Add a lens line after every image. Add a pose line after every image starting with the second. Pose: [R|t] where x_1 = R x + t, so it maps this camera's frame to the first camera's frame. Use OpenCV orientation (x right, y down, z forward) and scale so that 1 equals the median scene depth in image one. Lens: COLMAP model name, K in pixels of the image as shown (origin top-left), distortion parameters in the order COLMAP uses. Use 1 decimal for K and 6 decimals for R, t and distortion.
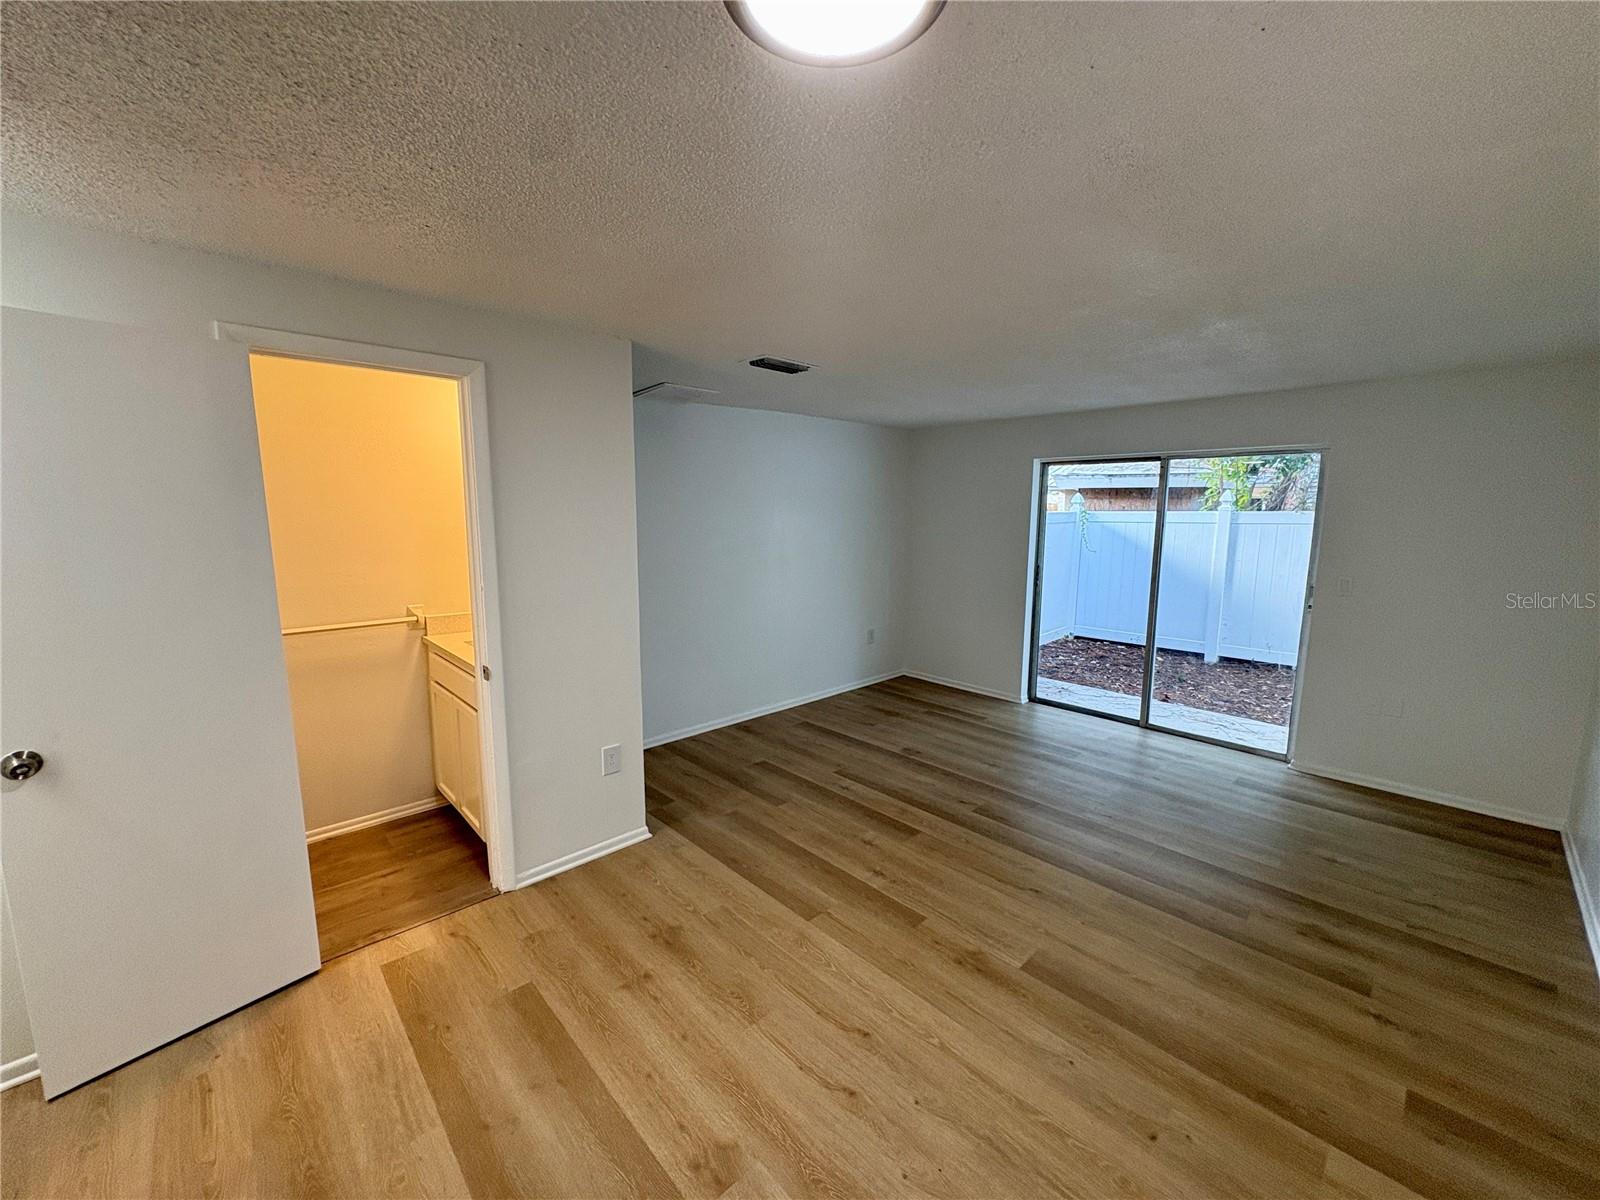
lens RADIAL K [[632.4, 0, 804.5], [0, 632.4, 588.6], [0, 0, 1]] dist [-0.001547, -0.000396]
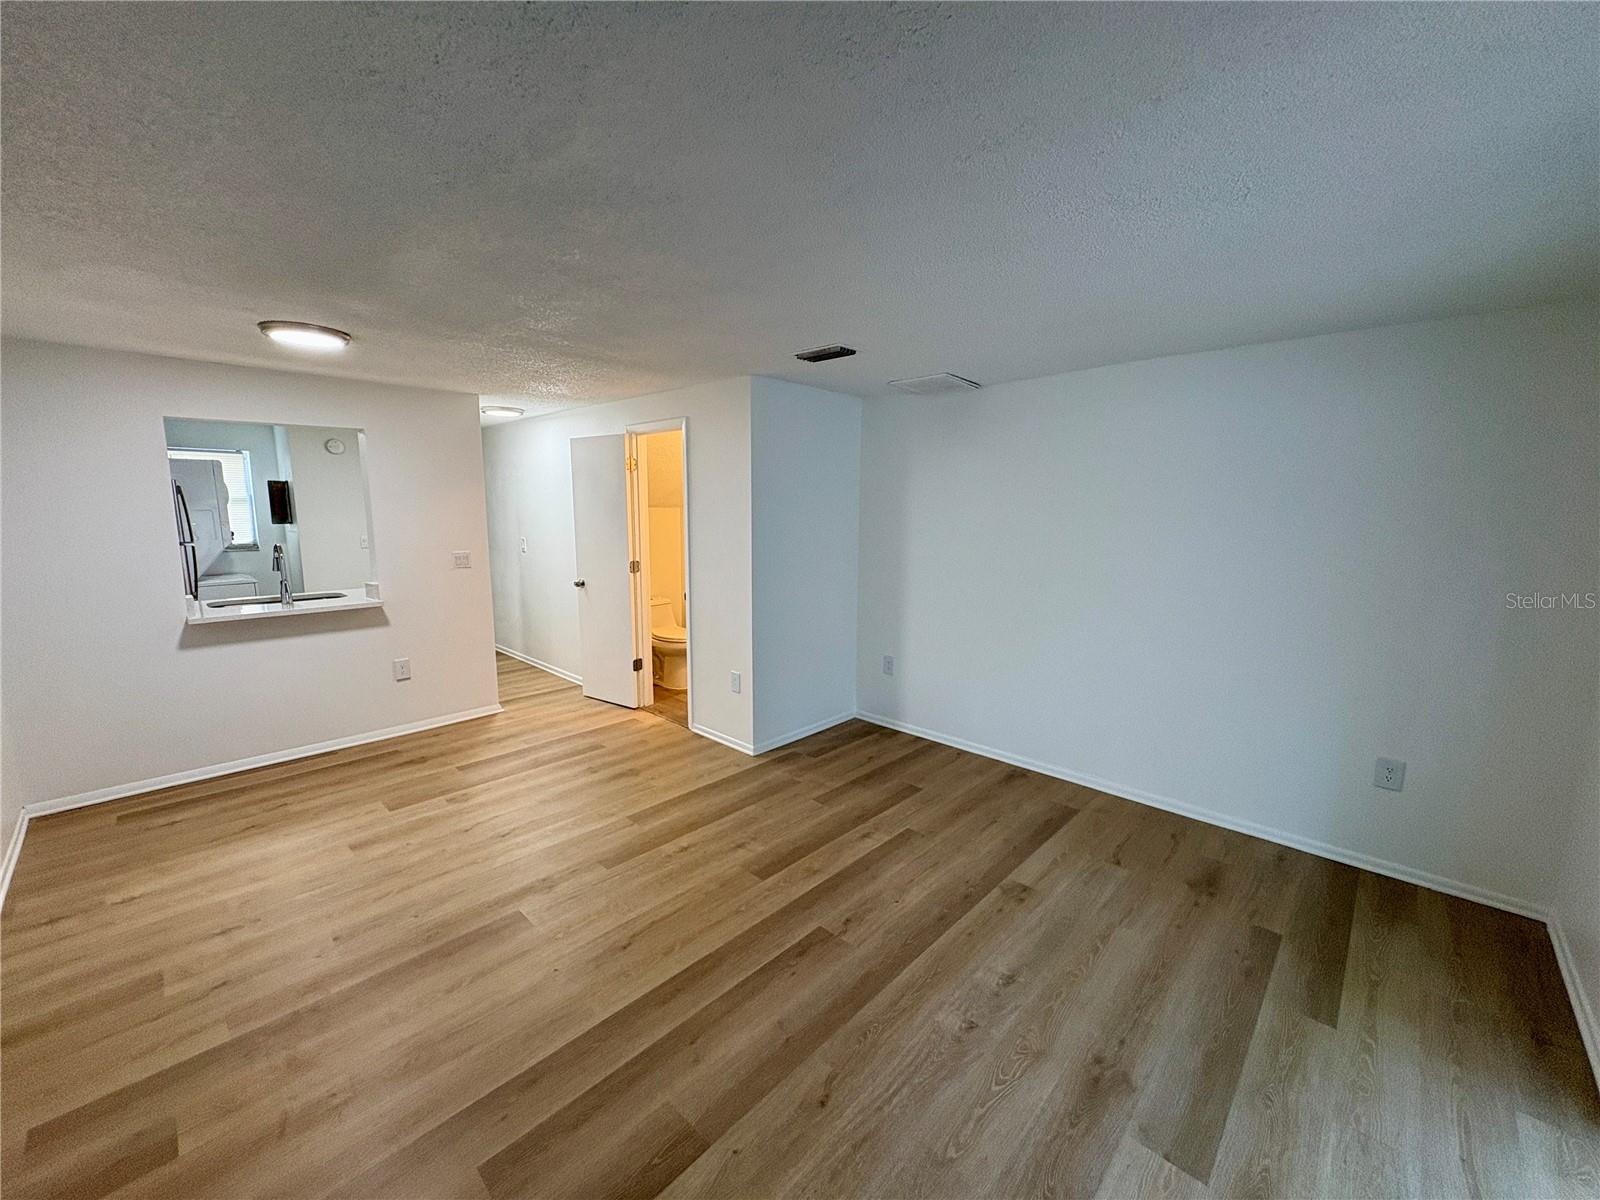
lens RADIAL K [[632.4, 0, 803.4], [0, 632.4, 597.6], [0, 0, 1]] dist [-0.001547, -0.000396]
pose [[0.057018, 0.142322, -0.988177, 0.793511], [-0.134360, 0.981877, 0.133662, -0.090747], [0.989291, 0.125150, 0.075107, 0.764538]]
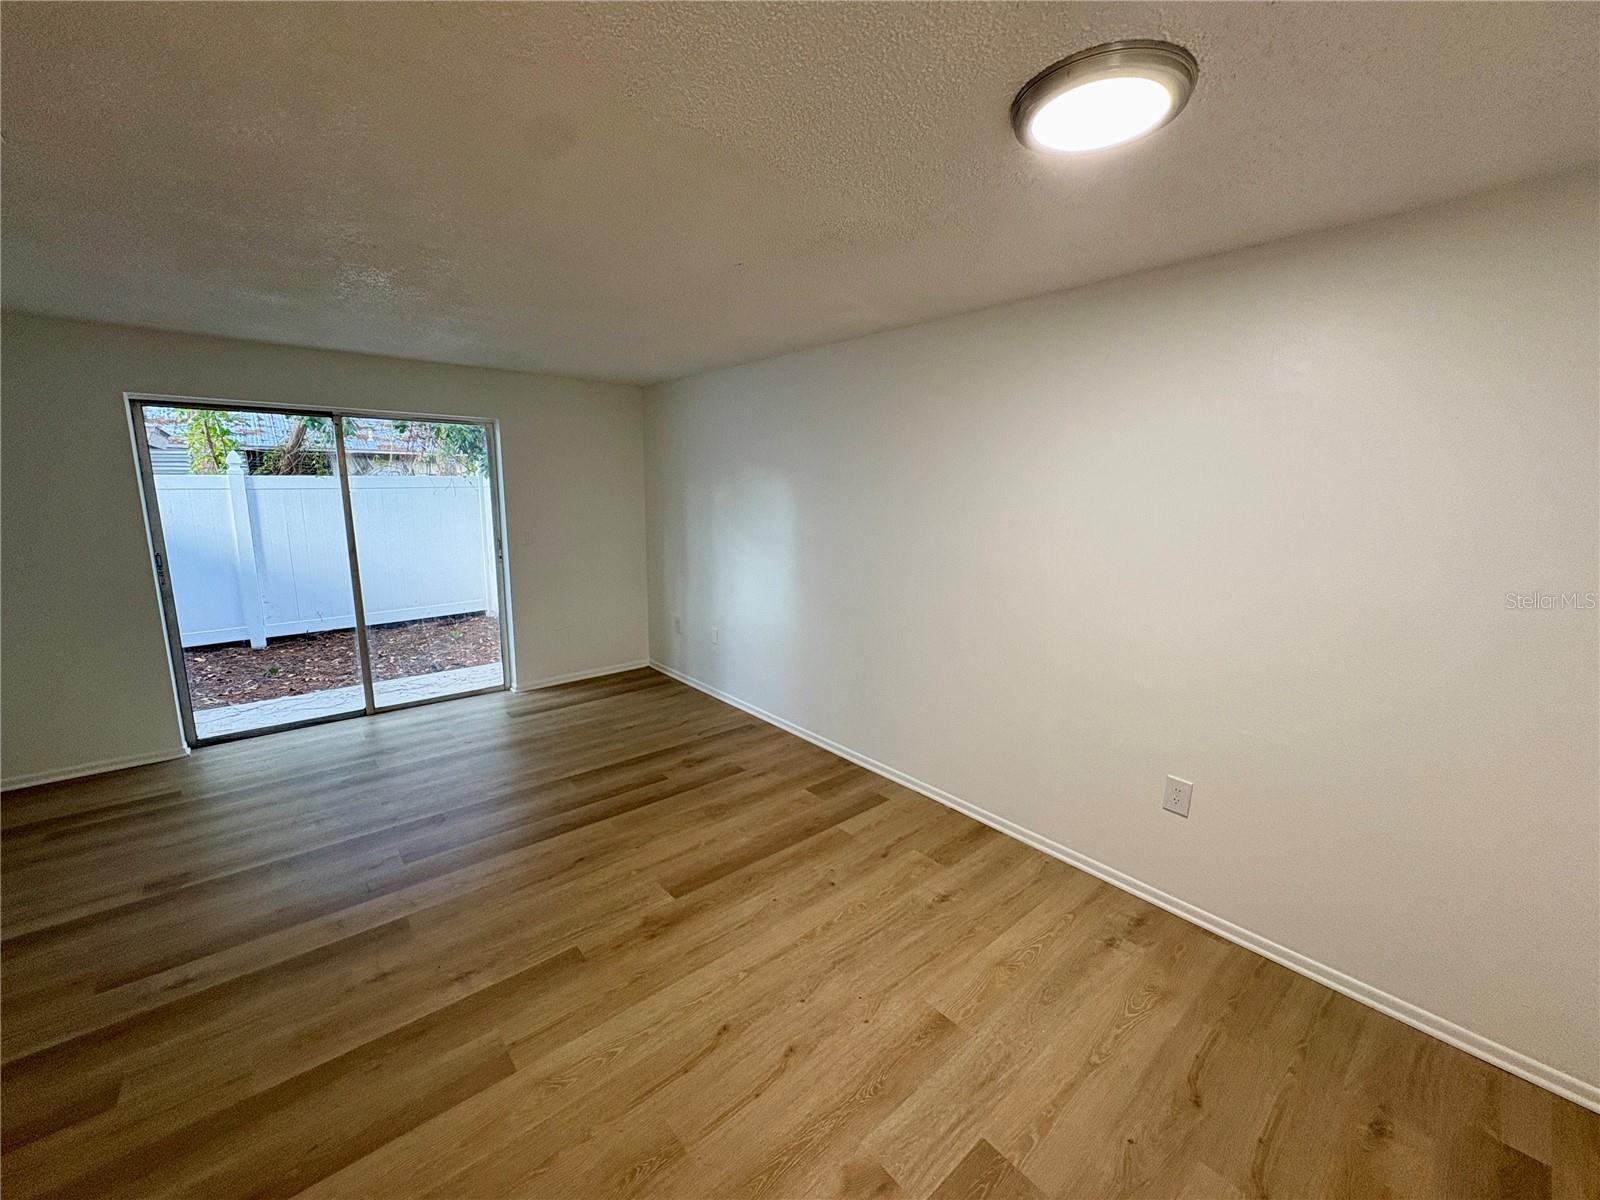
lens RADIAL K [[632.4, 0, 789.9], [0, 632.4, 597.0], [0, 0, 1]] dist [-0.001547, -0.000396]
pose [[0.061612, -0.180664, 0.981613, -0.354936], [0.114771, 0.978240, 0.172840, -0.042613], [-0.991479, 0.102012, 0.081007, 0.375941]]
